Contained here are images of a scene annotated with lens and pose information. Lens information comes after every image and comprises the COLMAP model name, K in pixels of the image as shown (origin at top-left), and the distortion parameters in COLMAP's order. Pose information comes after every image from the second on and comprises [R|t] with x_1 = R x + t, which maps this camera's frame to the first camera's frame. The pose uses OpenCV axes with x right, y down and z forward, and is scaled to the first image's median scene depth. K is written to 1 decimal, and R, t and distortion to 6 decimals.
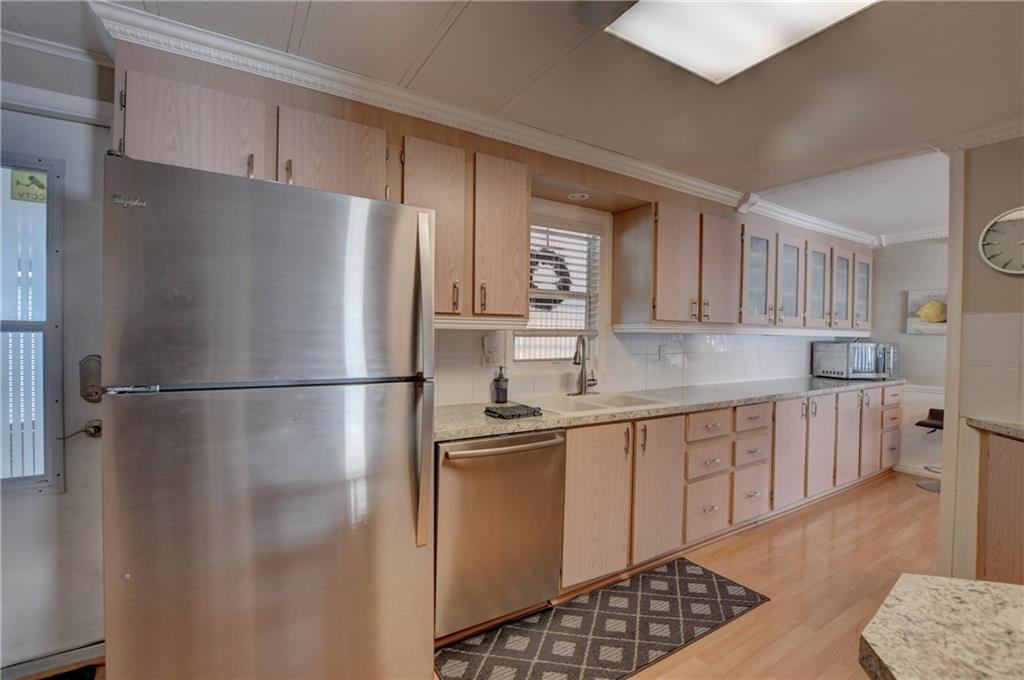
lens RADIAL K [[451.4, 0, 509.5], [0, 451.4, 342.5], [0, 0, 1]] dist [-0.030268, 0.003434]
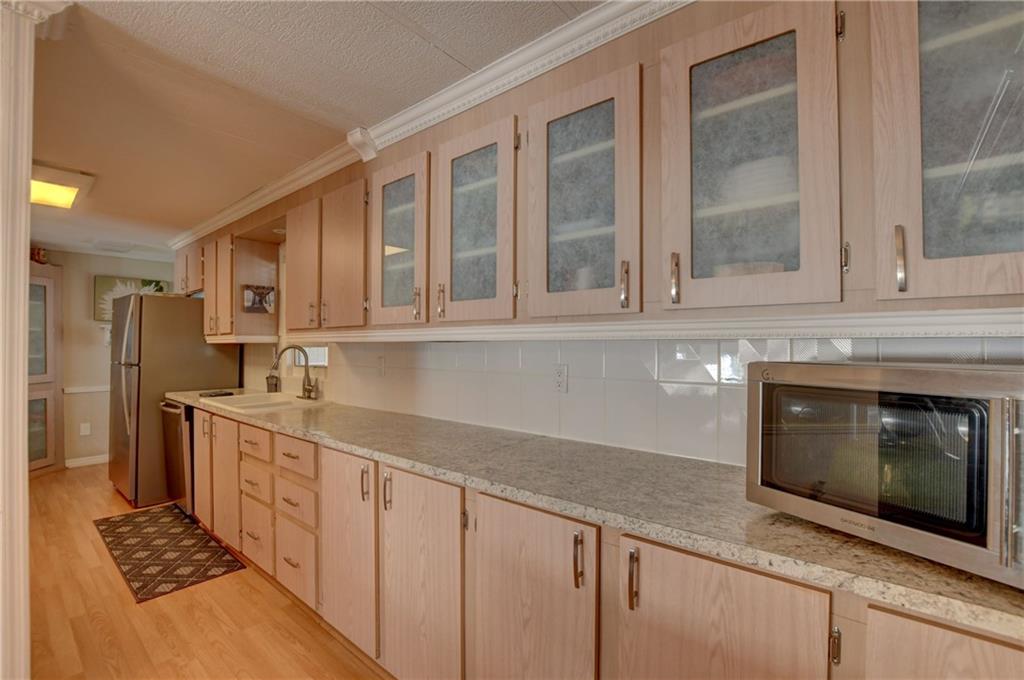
lens RADIAL K [[451.4, 0, 507.4], [0, 451.4, 344.9], [0, 0, 1]] dist [-0.030268, 0.003434]
pose [[0.310167, -0.010042, -0.950629, 1.797239], [-0.011644, 0.999829, -0.014361, -0.008734], [0.950611, 0.015524, 0.309997, 1.471960]]
